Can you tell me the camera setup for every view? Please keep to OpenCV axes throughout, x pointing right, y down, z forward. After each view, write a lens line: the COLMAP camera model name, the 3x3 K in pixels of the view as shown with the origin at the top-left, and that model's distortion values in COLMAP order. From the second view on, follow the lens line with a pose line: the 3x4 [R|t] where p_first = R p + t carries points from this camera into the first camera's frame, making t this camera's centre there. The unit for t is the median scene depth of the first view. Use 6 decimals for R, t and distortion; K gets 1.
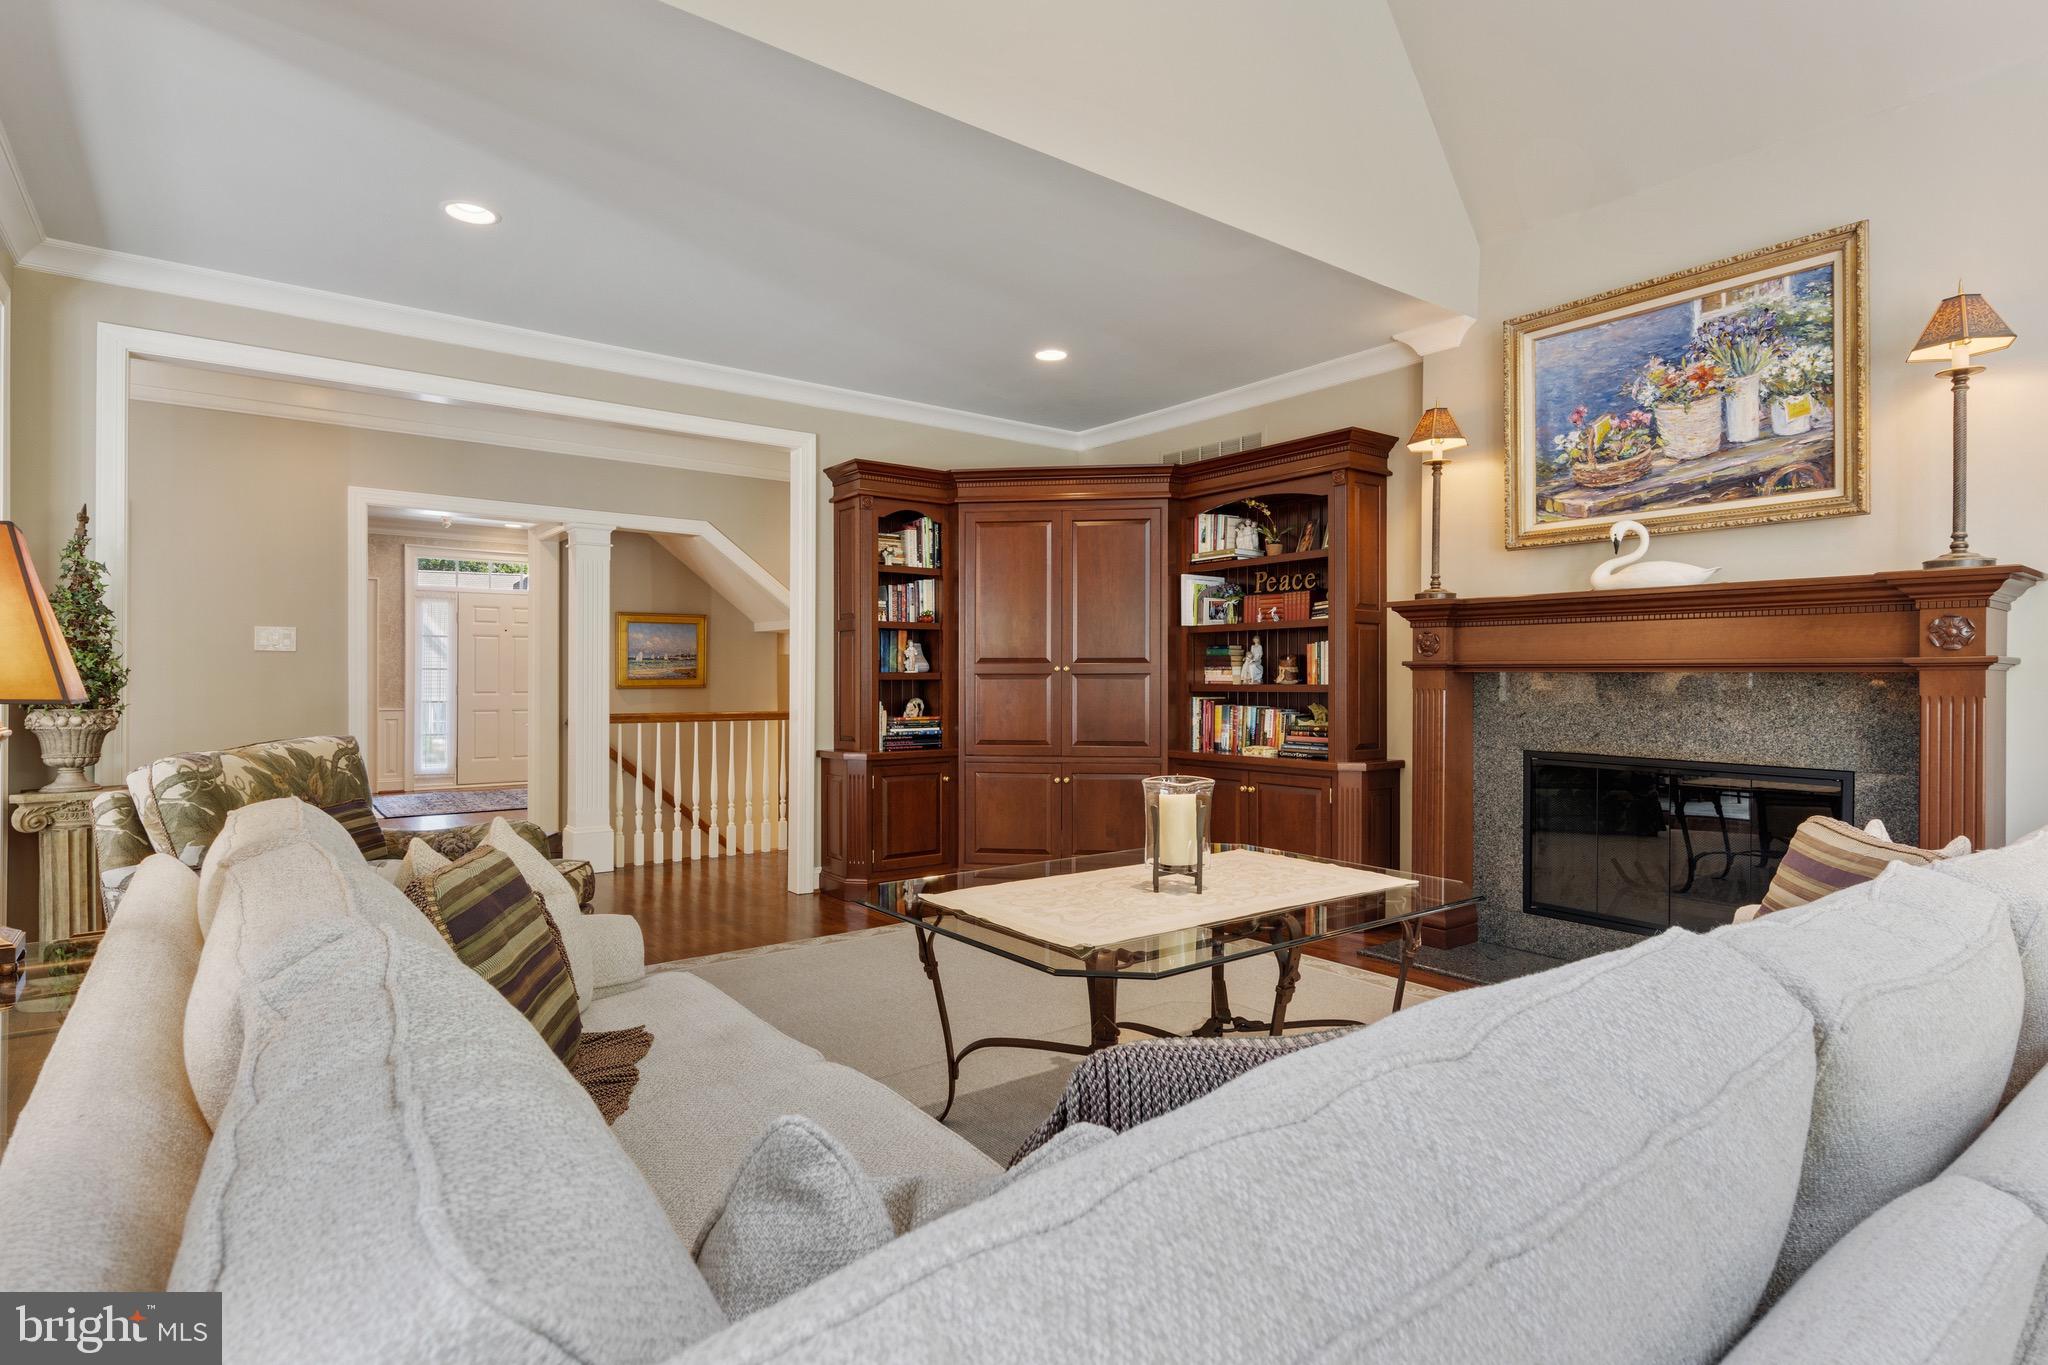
lens RADIAL K [[1044.0, 0, 1024.0], [0, 1044.0, 682.5], [0, 0, 1]] dist [0.007185, -0.000901]
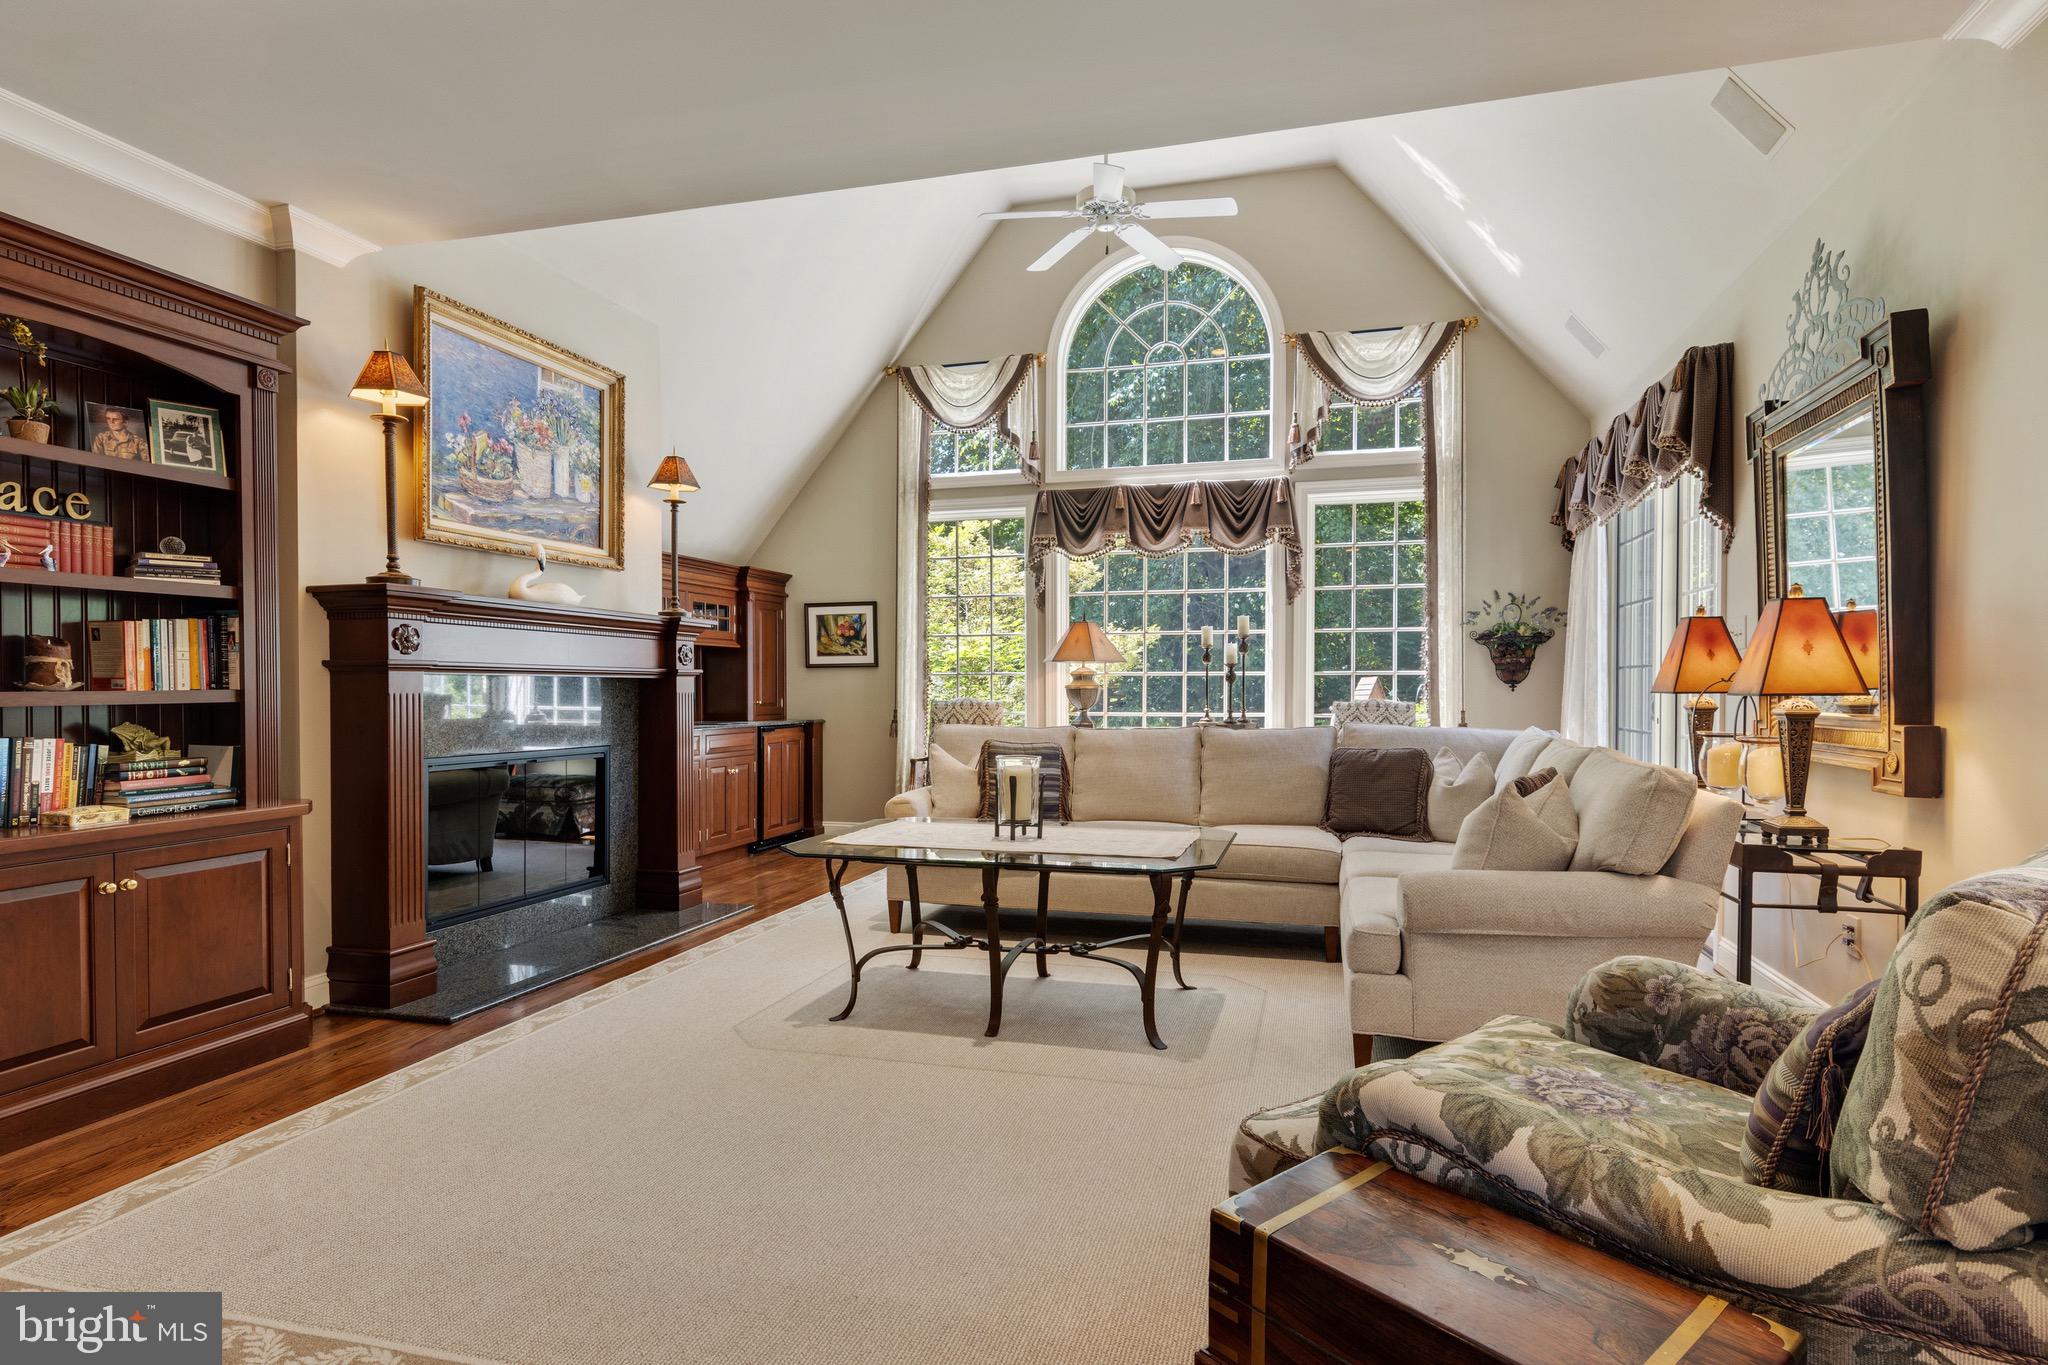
lens RADIAL K [[1067.1, 0, 1039.1], [0, 1067.1, 699.0], [0, 0, 1]] dist [0.004588, -0.000989]
pose [[-0.608754, -0.012560, 0.793259, -0.649151], [0.000796, 0.999864, 0.016442, -0.003722], [-0.793358, 0.010641, -0.608662, 1.229766]]
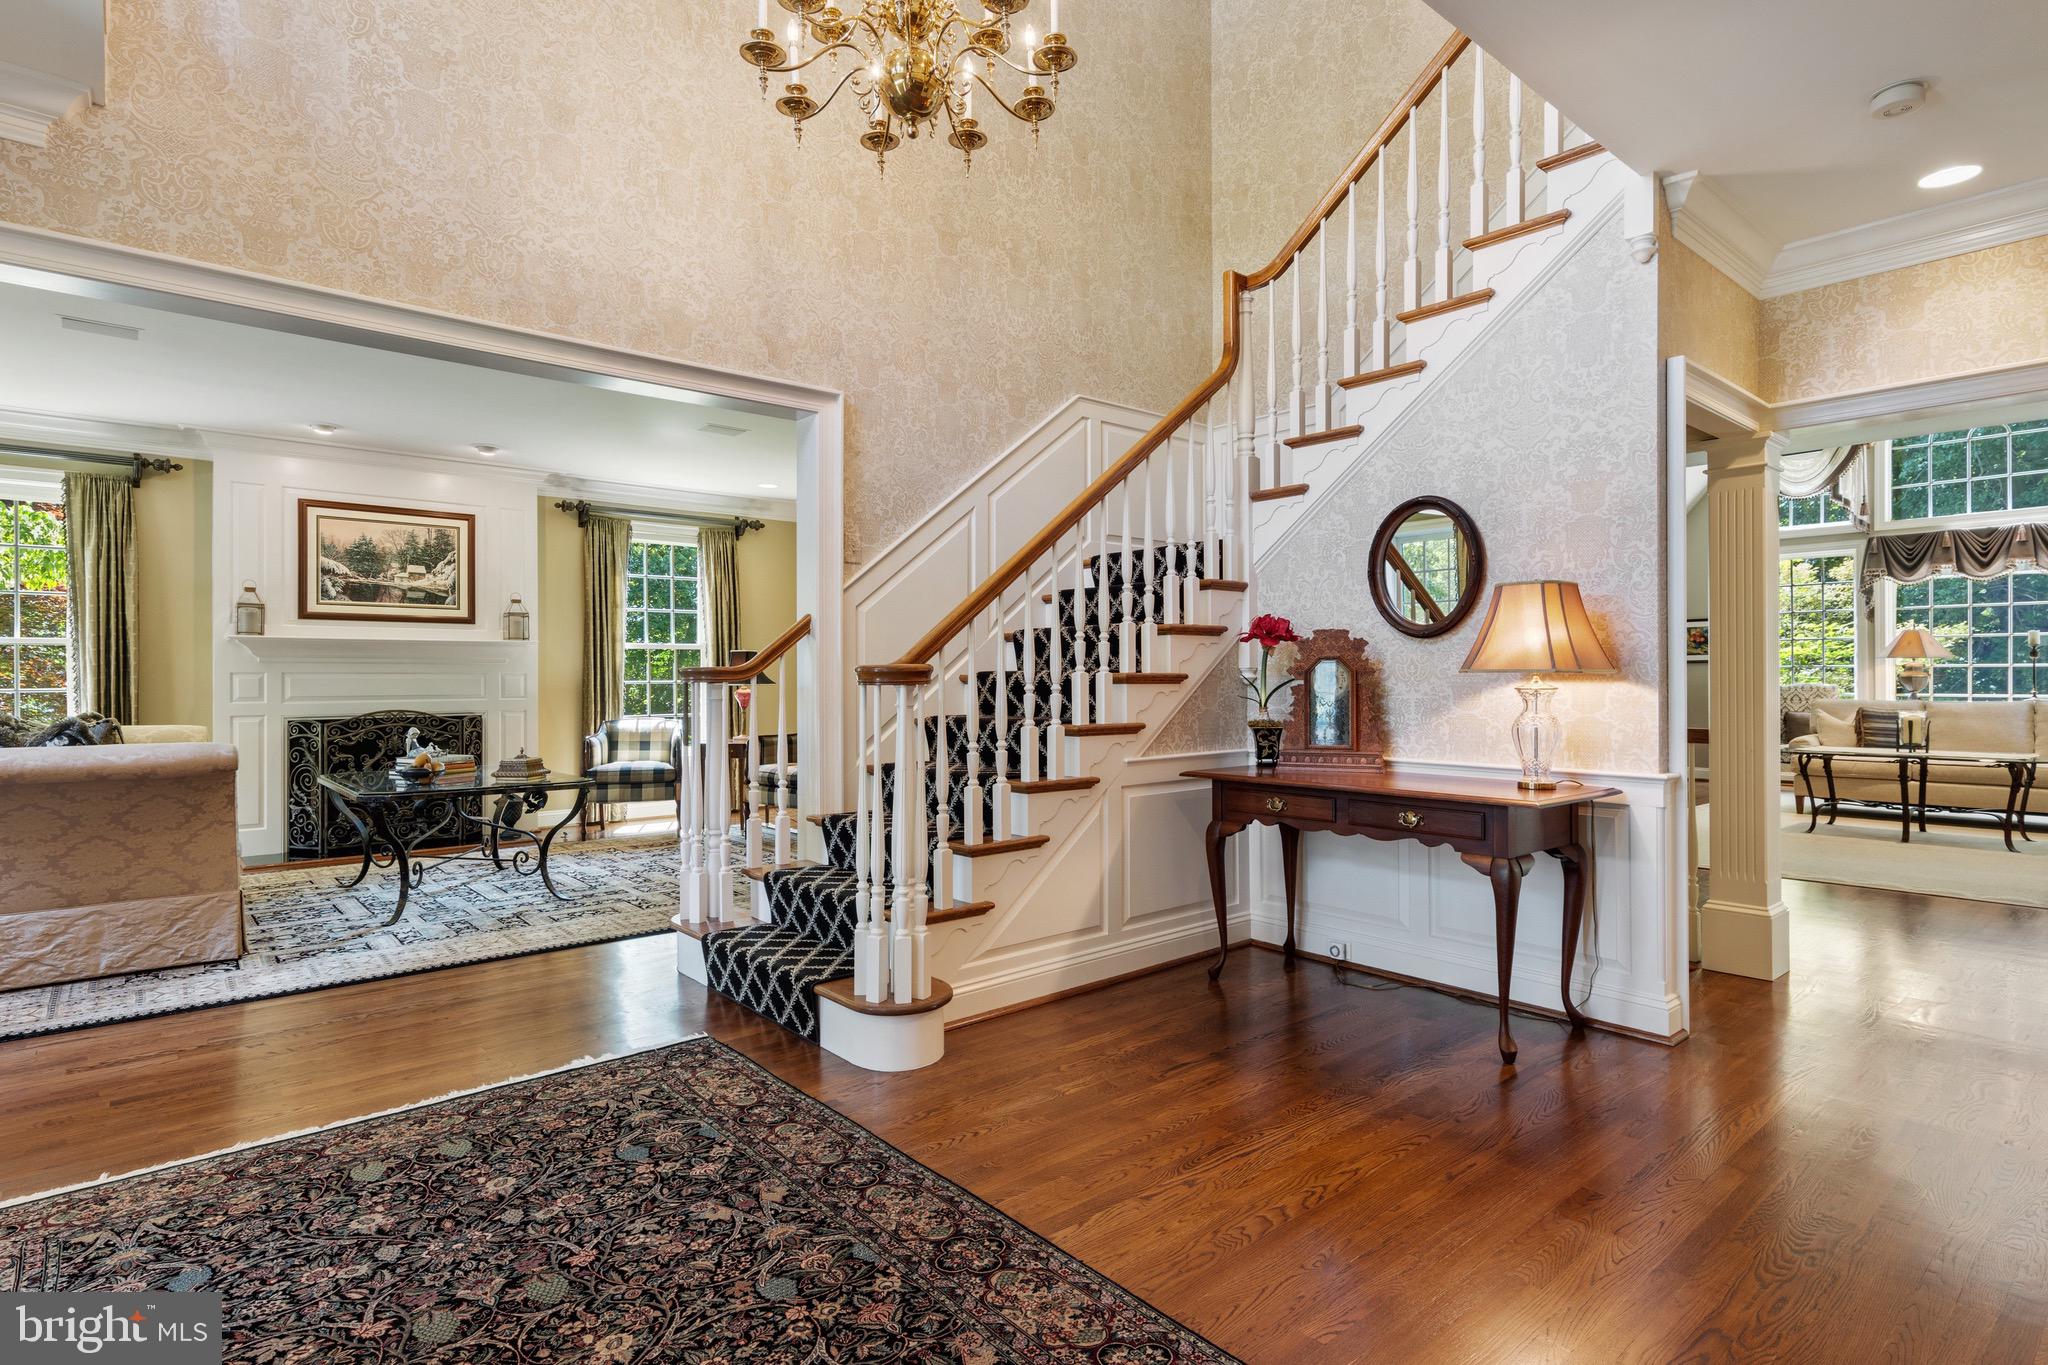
lens RADIAL K [[1048.3, 0, 1022.4], [0, 1048.3, 671.3], [0, 0, 1]] dist [0.005297, -0.000241]
pose [[-0.059084, -0.000883, 0.998253, -1.618959], [0.006100, 0.999981, 0.001246, -0.019080], [-0.998234, 0.006163, -0.059077, 2.313848]]
